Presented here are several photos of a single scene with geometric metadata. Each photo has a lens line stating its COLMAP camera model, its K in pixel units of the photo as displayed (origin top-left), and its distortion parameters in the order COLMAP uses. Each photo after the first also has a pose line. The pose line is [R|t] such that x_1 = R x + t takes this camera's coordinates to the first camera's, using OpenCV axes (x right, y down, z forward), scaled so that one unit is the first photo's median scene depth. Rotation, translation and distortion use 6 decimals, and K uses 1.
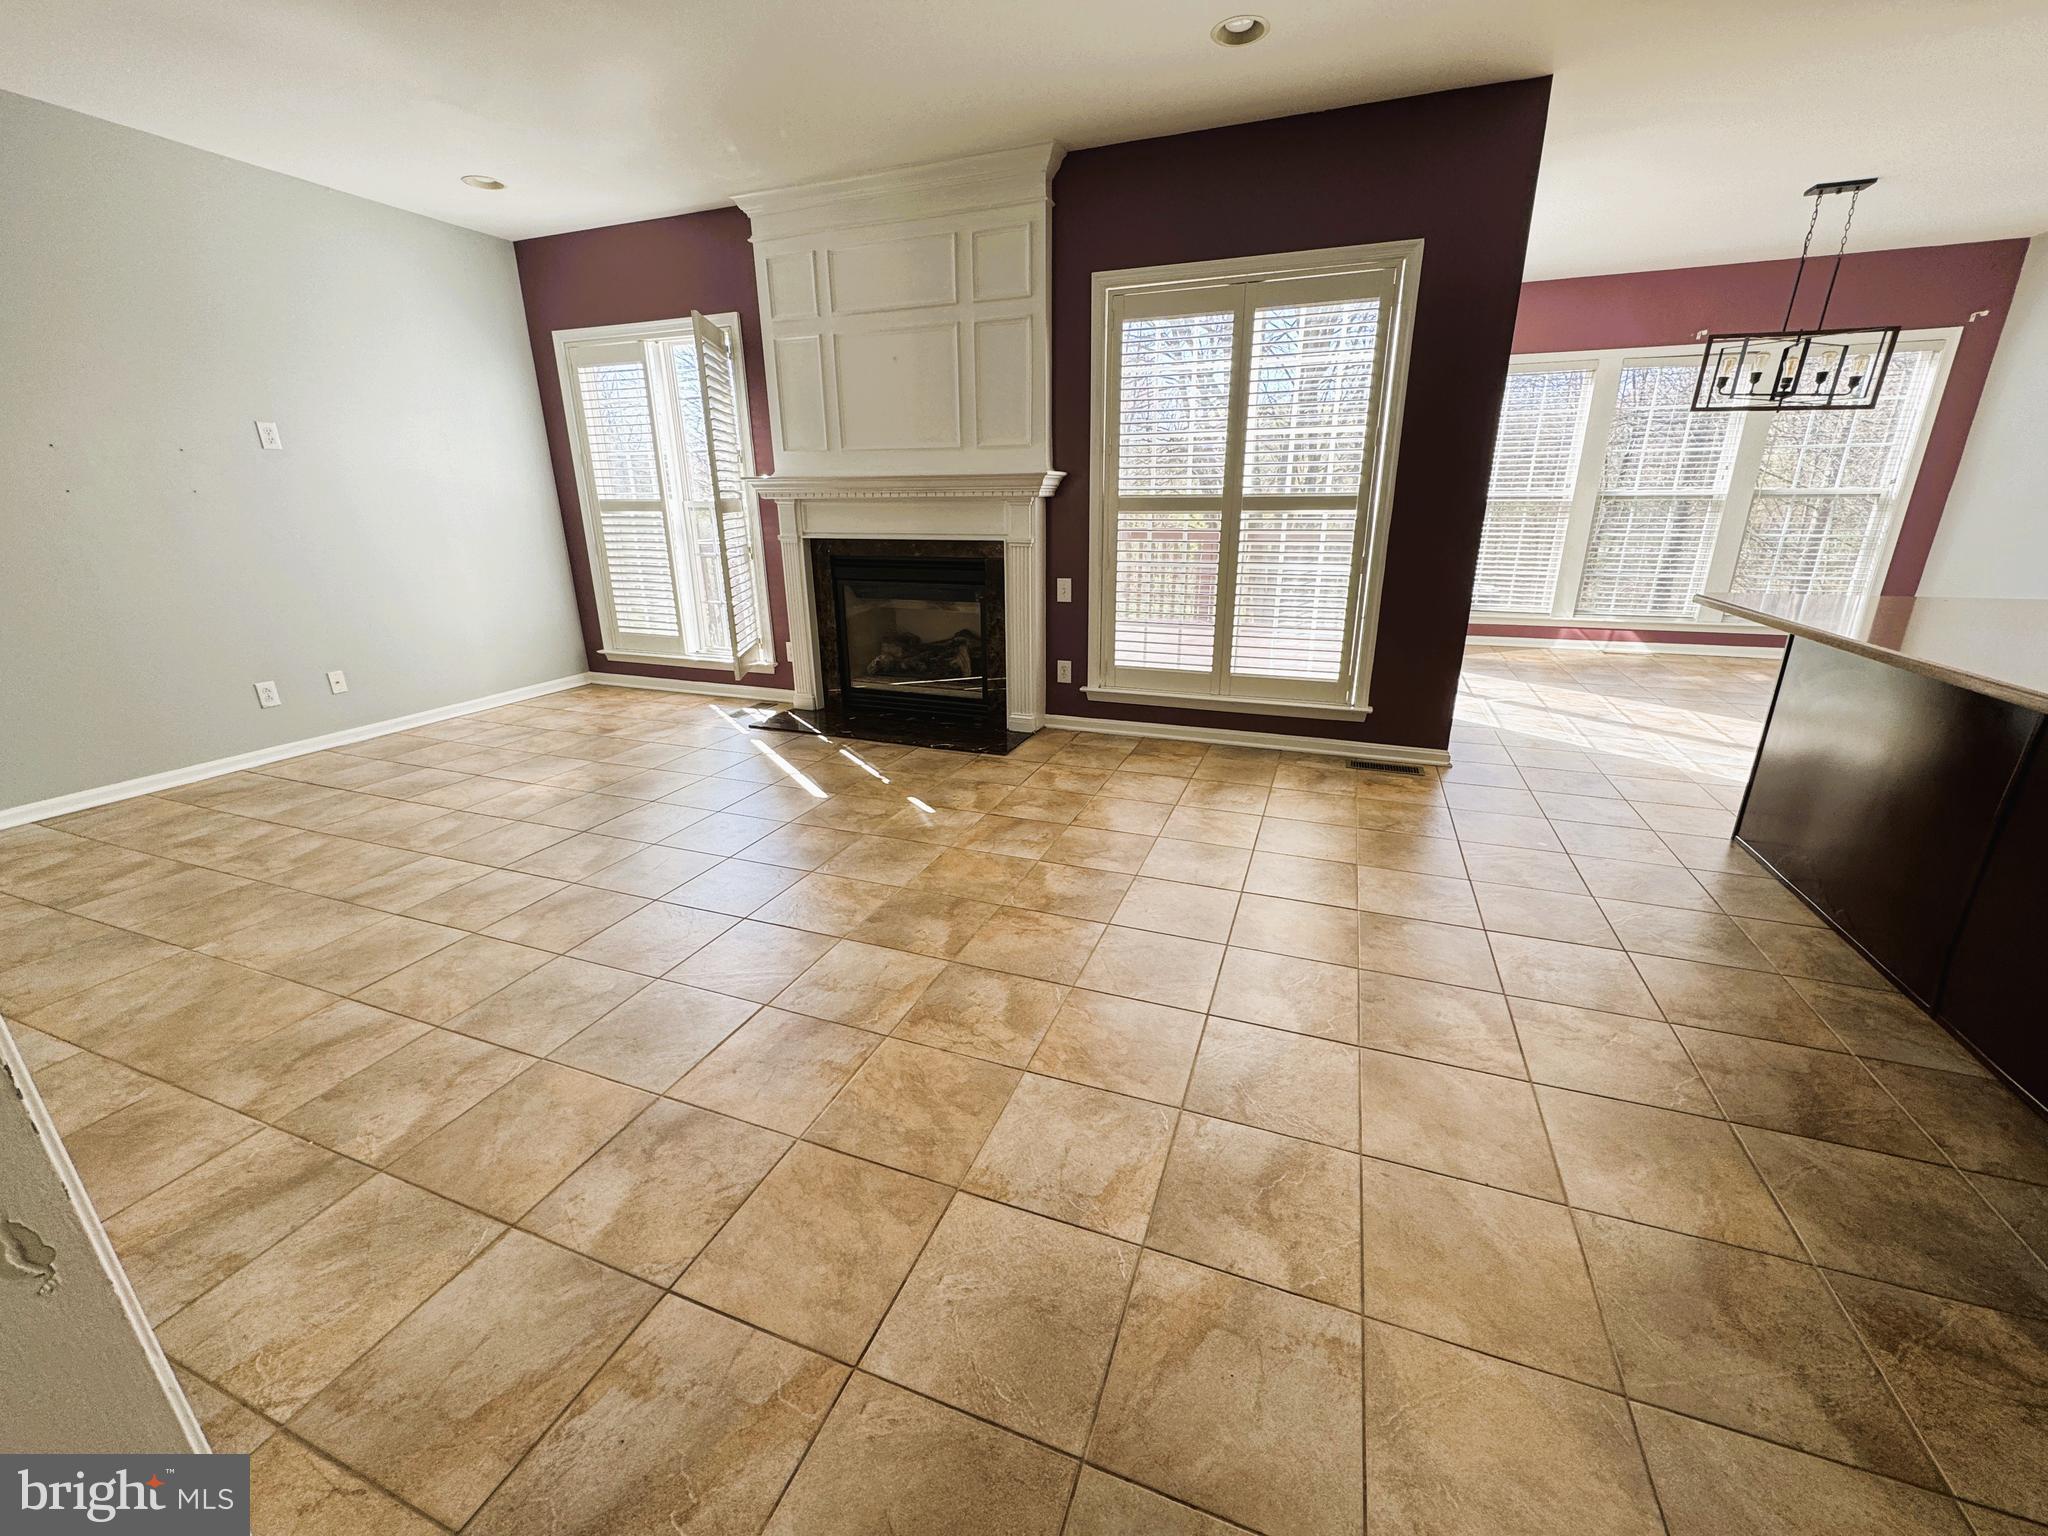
lens RADIAL K [[815.0, 0, 1027.9], [0, 815.0, 764.9], [0, 0, 1]] dist [-0.000720, -0.000524]
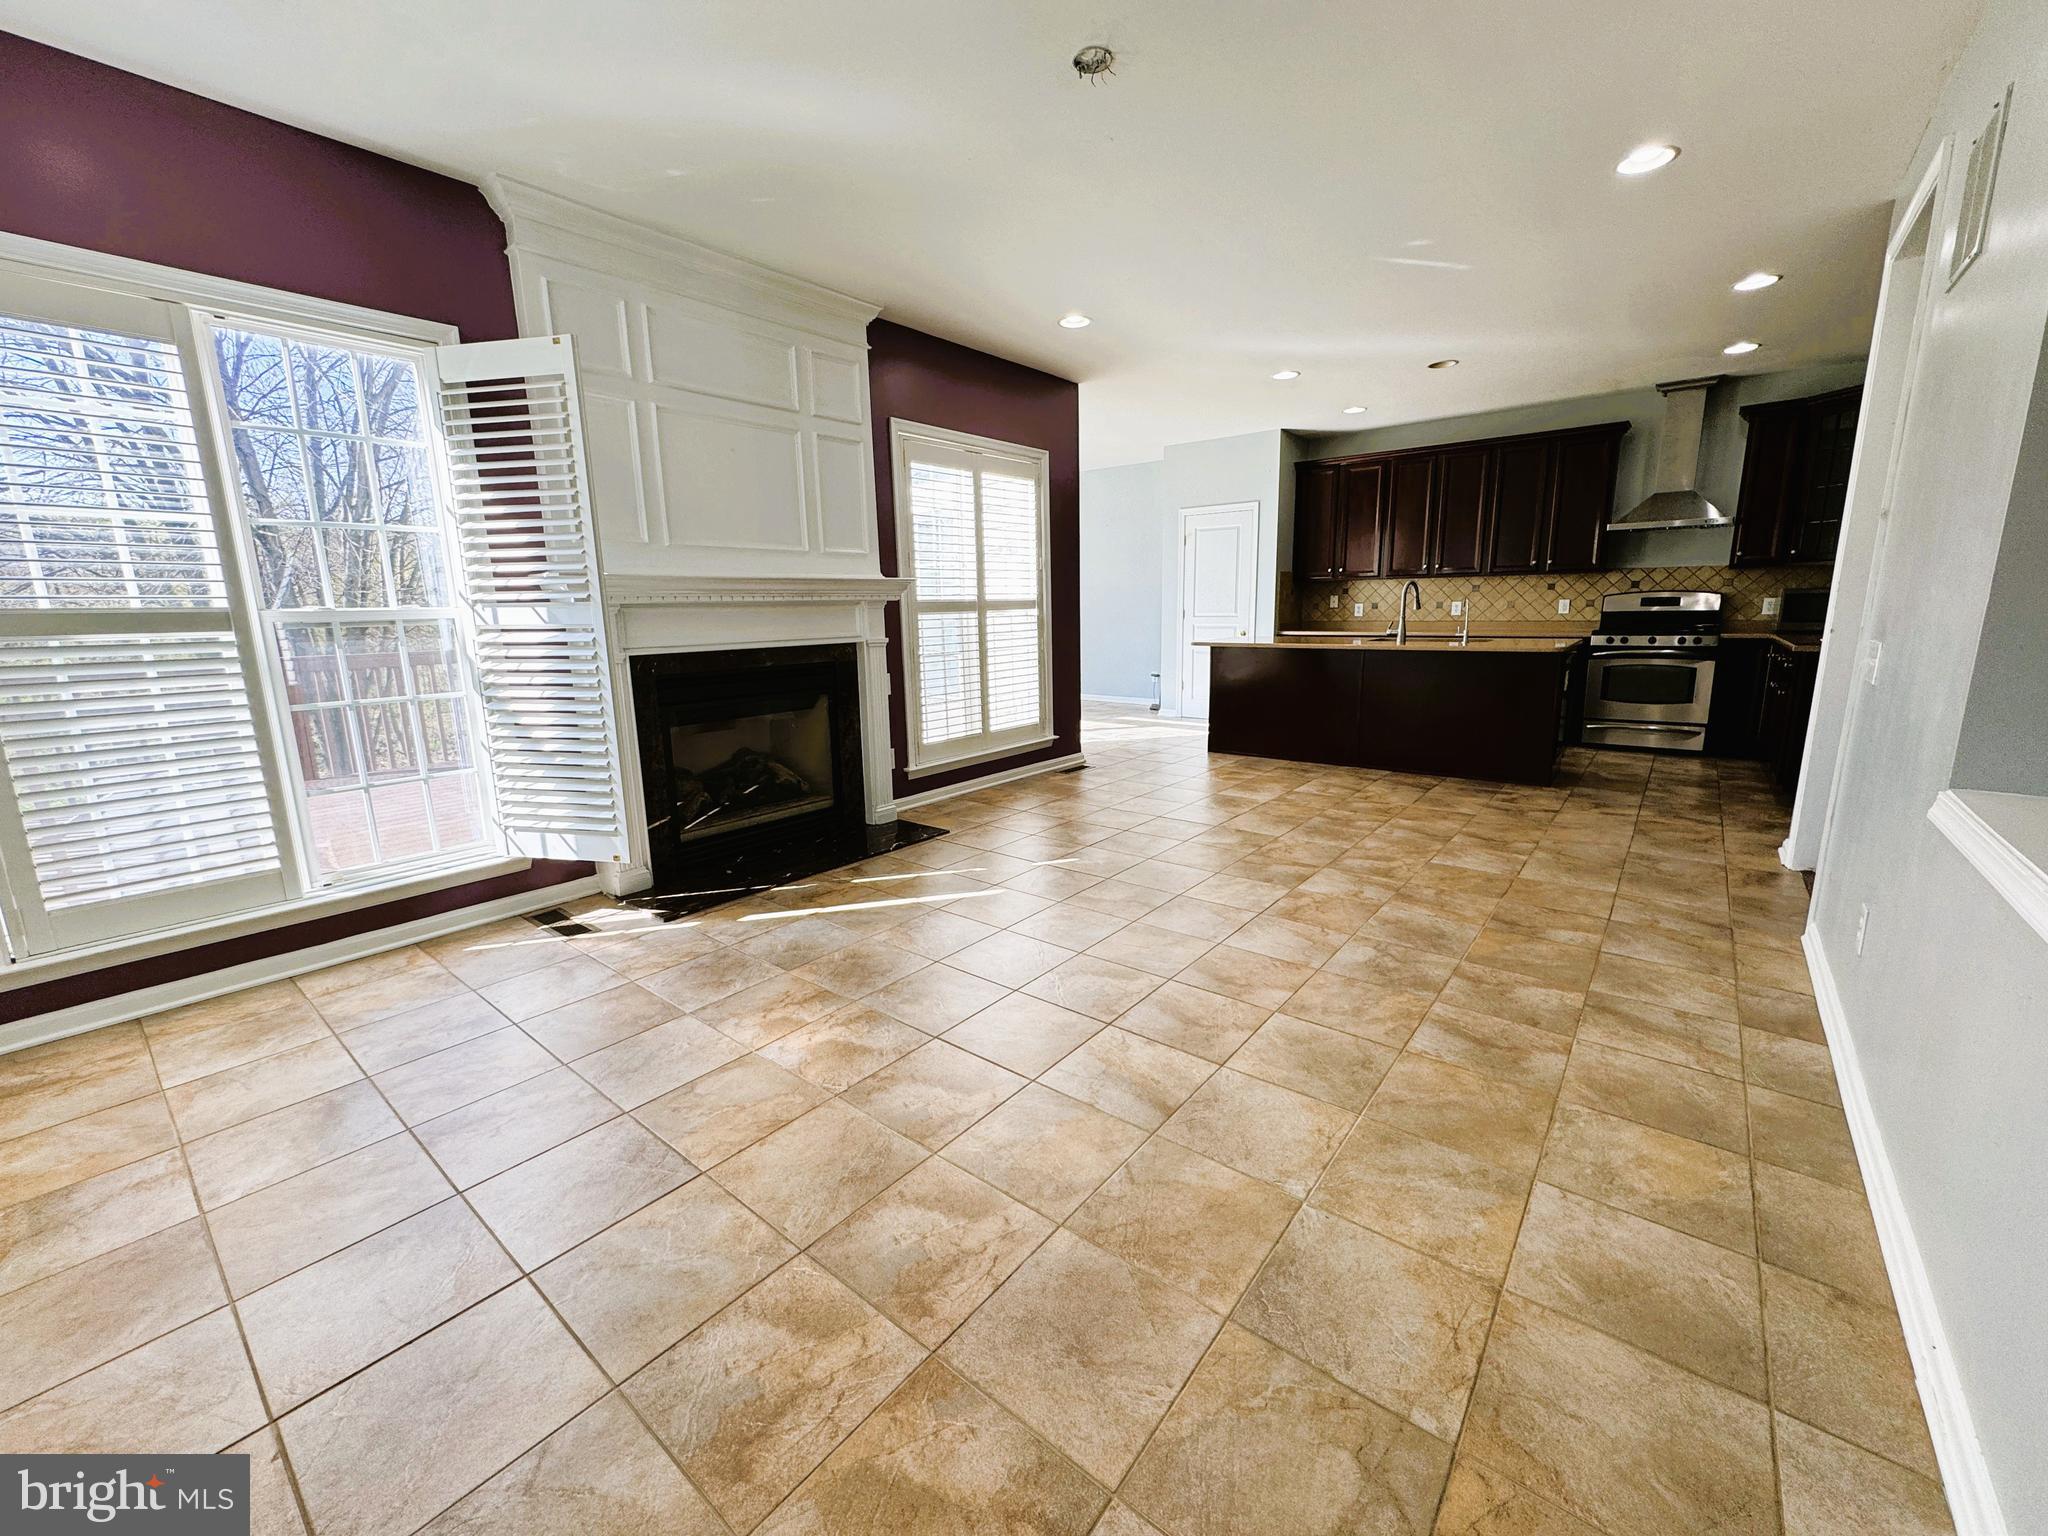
lens RADIAL K [[815.0, 0, 1031.6], [0, 815.0, 767.3], [0, 0, 1]] dist [-0.000720, -0.000524]
pose [[0.310095, -0.184292, 0.932672, -1.188682], [0.312857, 0.946172, 0.082941, -0.180088], [-0.897754, 0.266074, 0.351060, 0.610908]]
